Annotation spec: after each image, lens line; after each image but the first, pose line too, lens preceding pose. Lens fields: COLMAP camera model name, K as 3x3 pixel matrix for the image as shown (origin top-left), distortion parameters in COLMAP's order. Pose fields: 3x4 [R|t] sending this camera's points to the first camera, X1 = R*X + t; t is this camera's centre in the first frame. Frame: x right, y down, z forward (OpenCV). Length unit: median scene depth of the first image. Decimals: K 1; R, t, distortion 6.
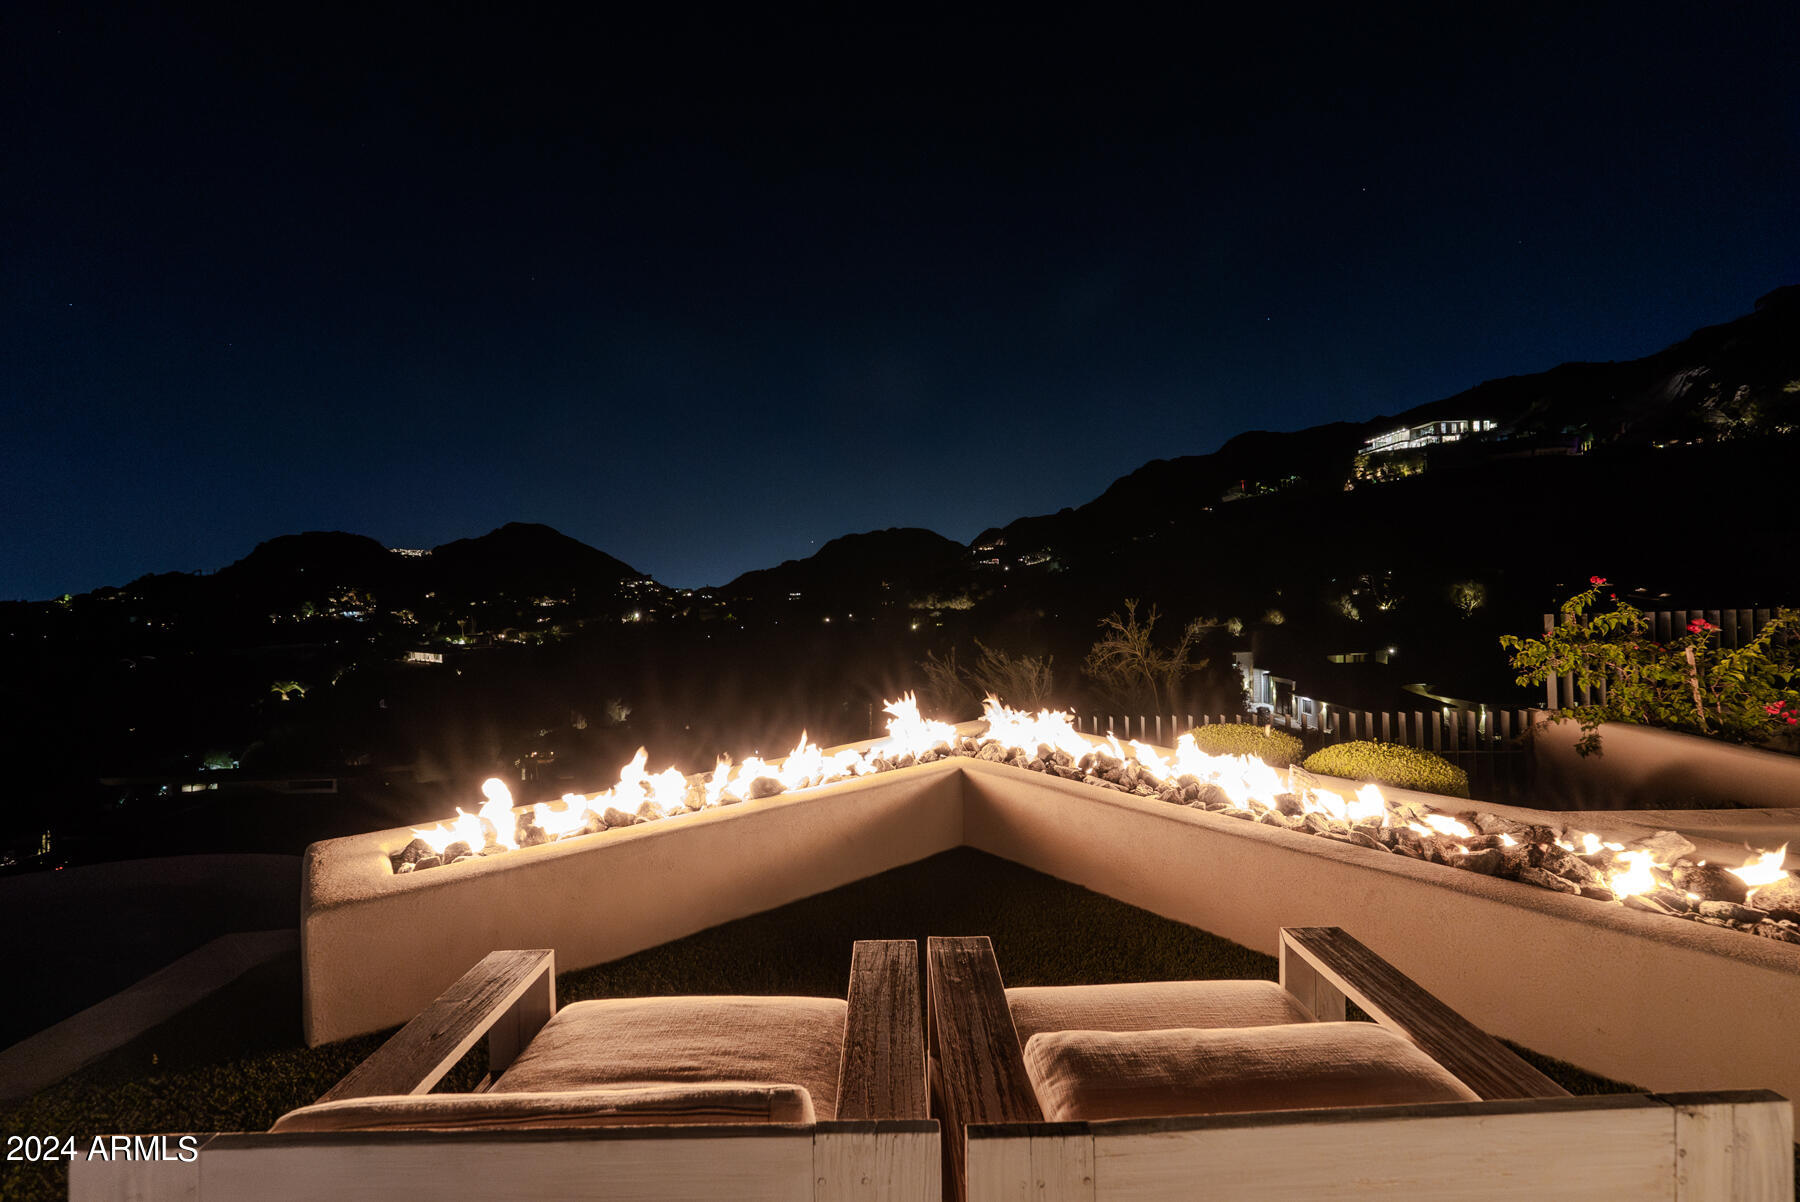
lens RADIAL K [[714.3, 0, 900.0], [0, 714.3, 601.0], [0, 0, 1]] dist [-0.009744, 0.000533]
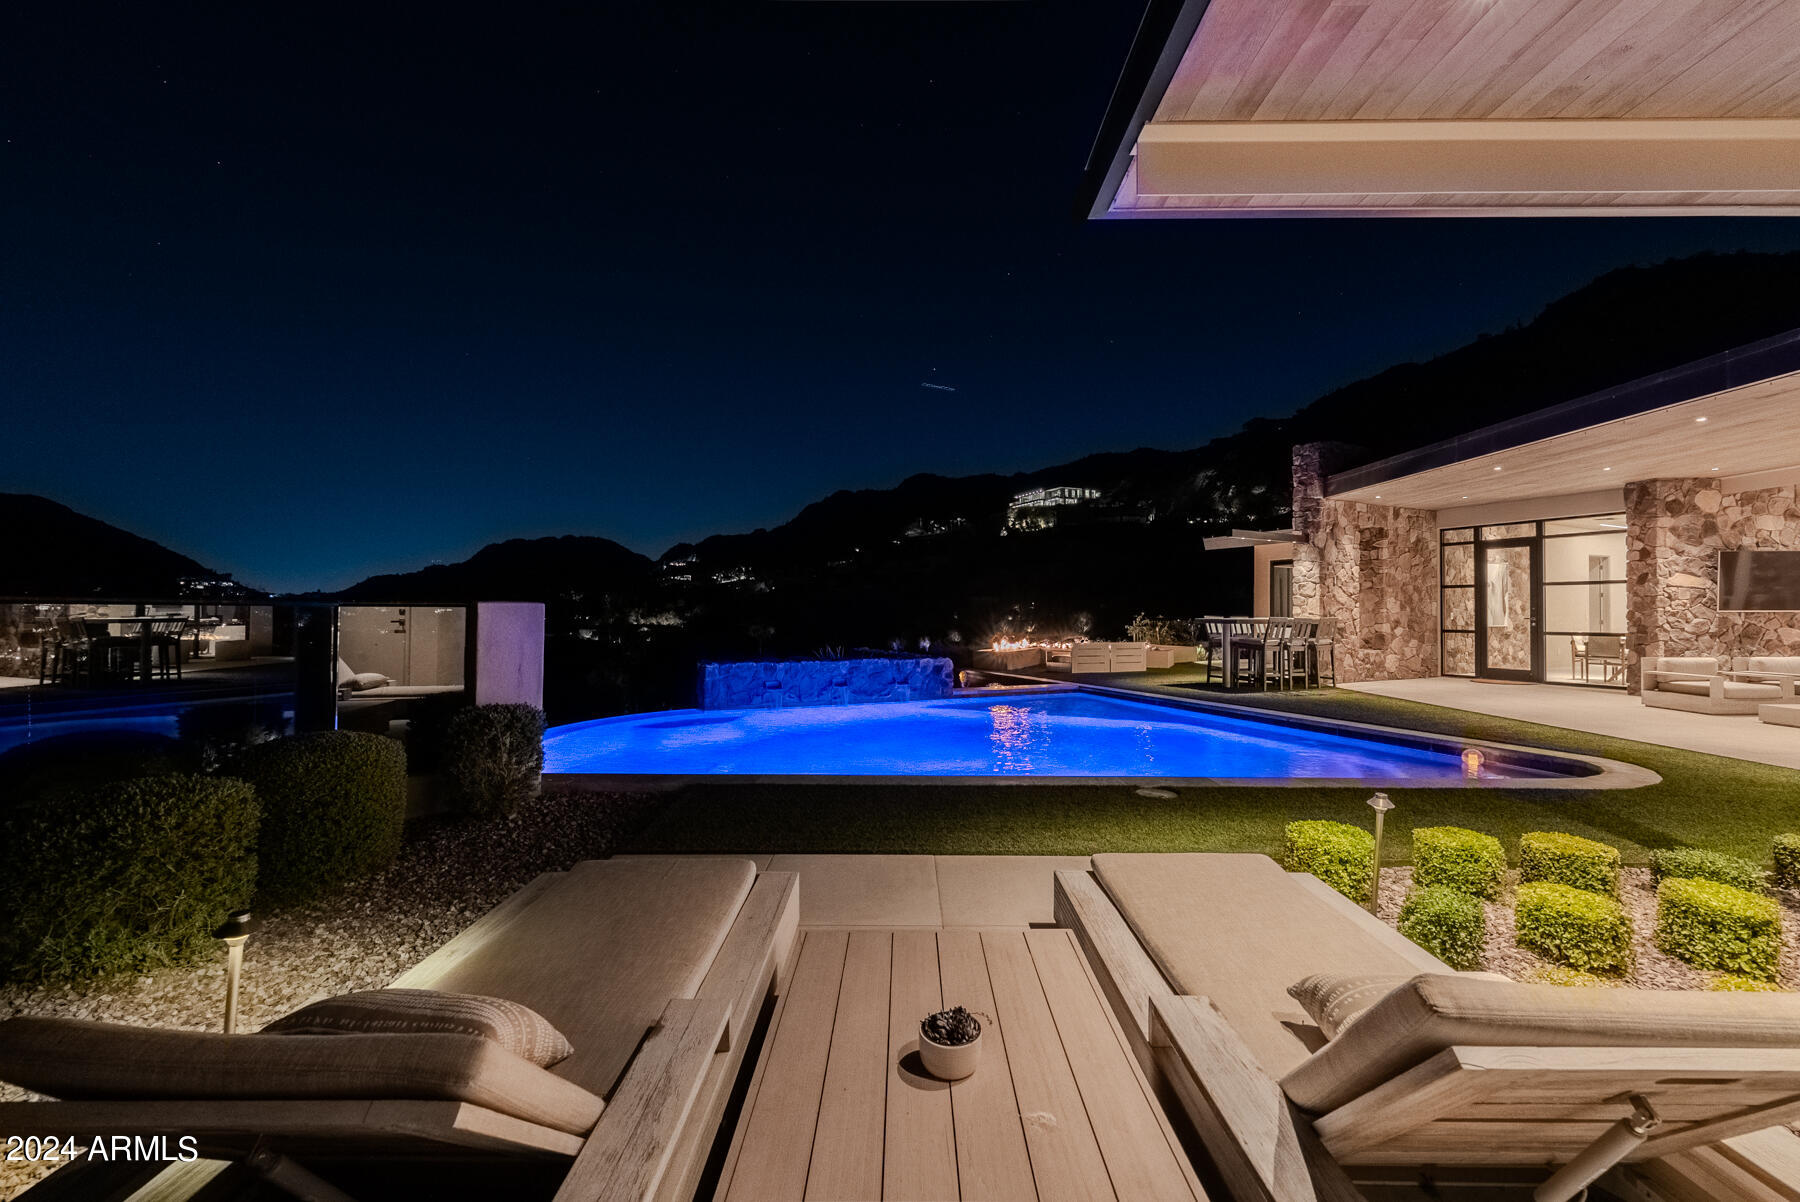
lens RADIAL K [[736.7, 0, 900.0], [0, 736.7, 601.0], [0, 0, 1]] dist [-0.000837, 0.000172]
pose [[0.903948, 0.034135, 0.426279, -0.072585], [-0.022970, 0.999246, -0.031306, 0.002259], [-0.427026, 0.018508, 0.904050, -0.077754]]
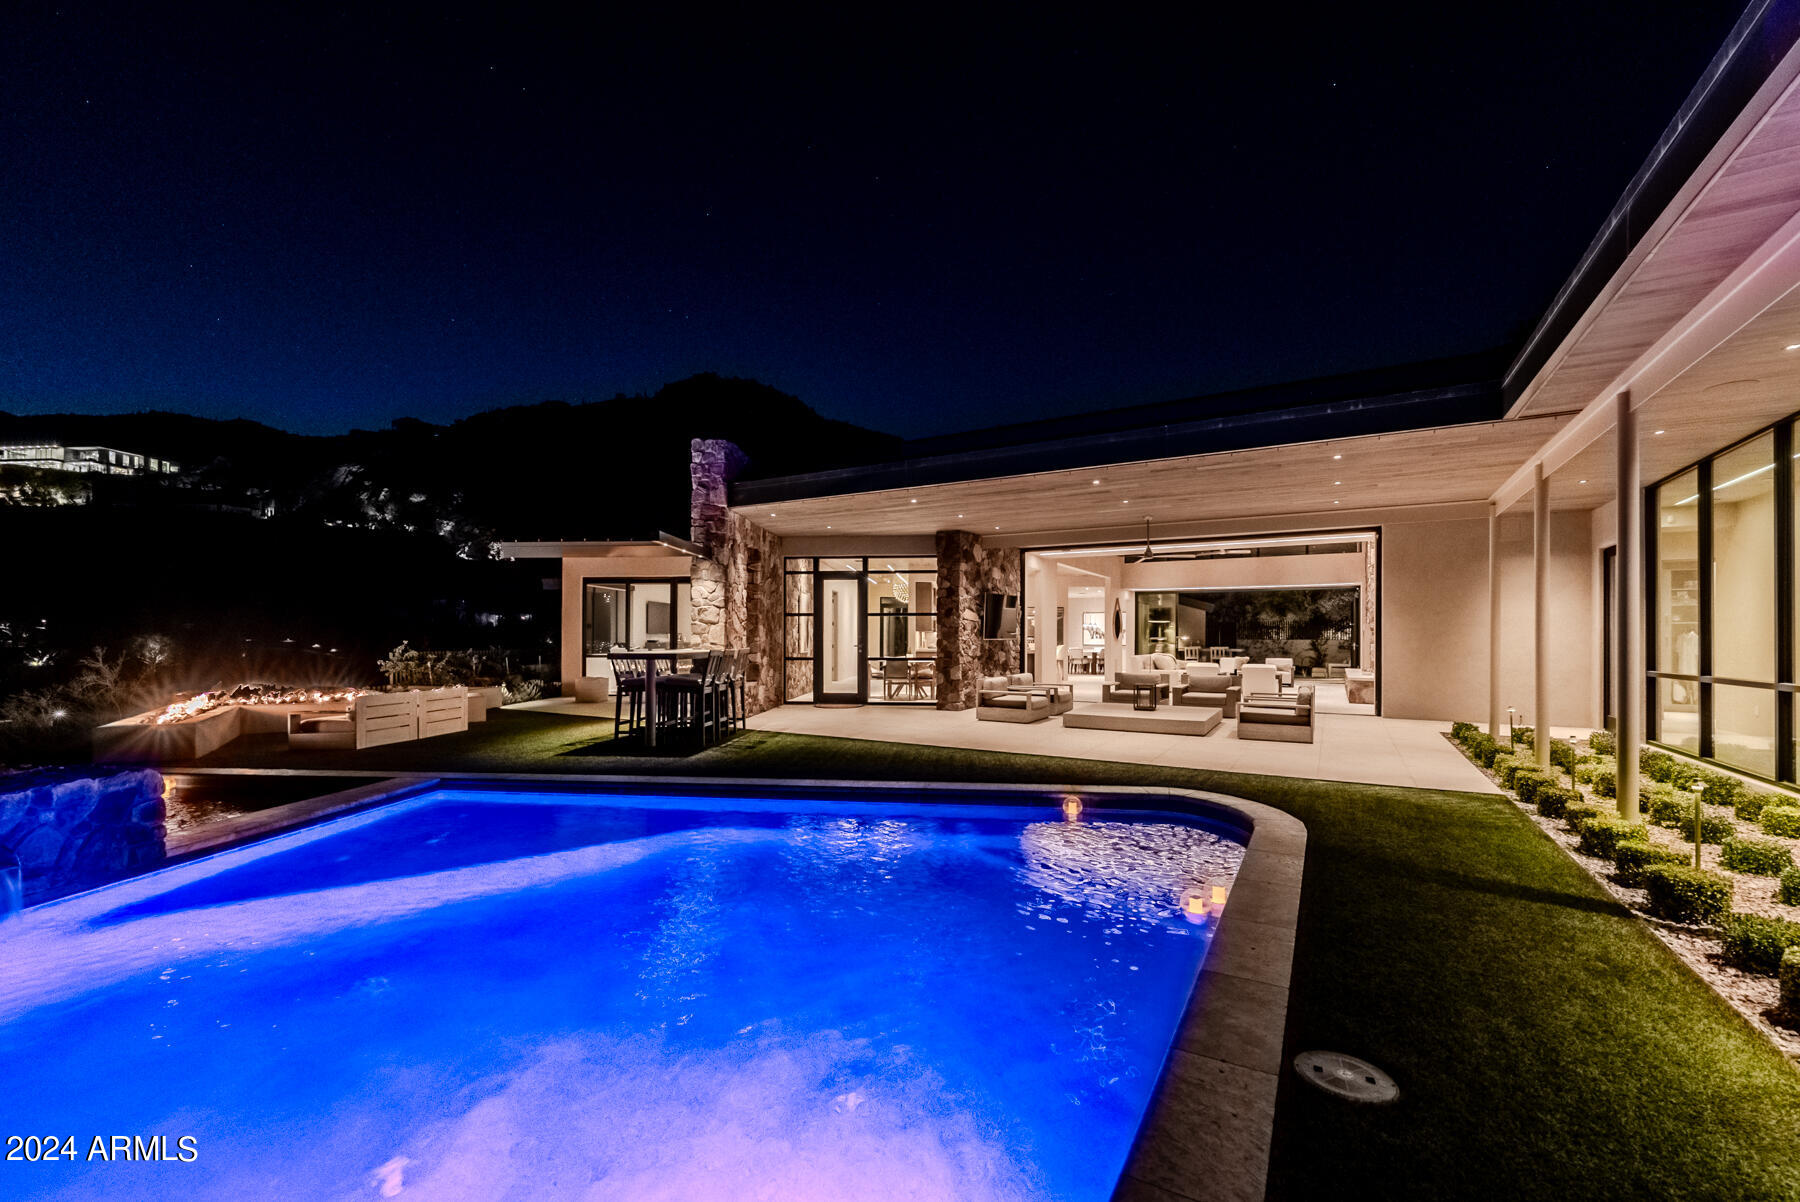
lens RADIAL K [[749.6, 0, 902.6], [0, 749.6, 631.3], [0, 0, 1]] dist [0.000764, 0.000021]
pose [[0.084049, 0.030965, 0.995980, -0.063595], [0.002179, 0.999509, -0.031259, 0.001011], [-0.996459, 0.004798, 0.083940, -0.043610]]
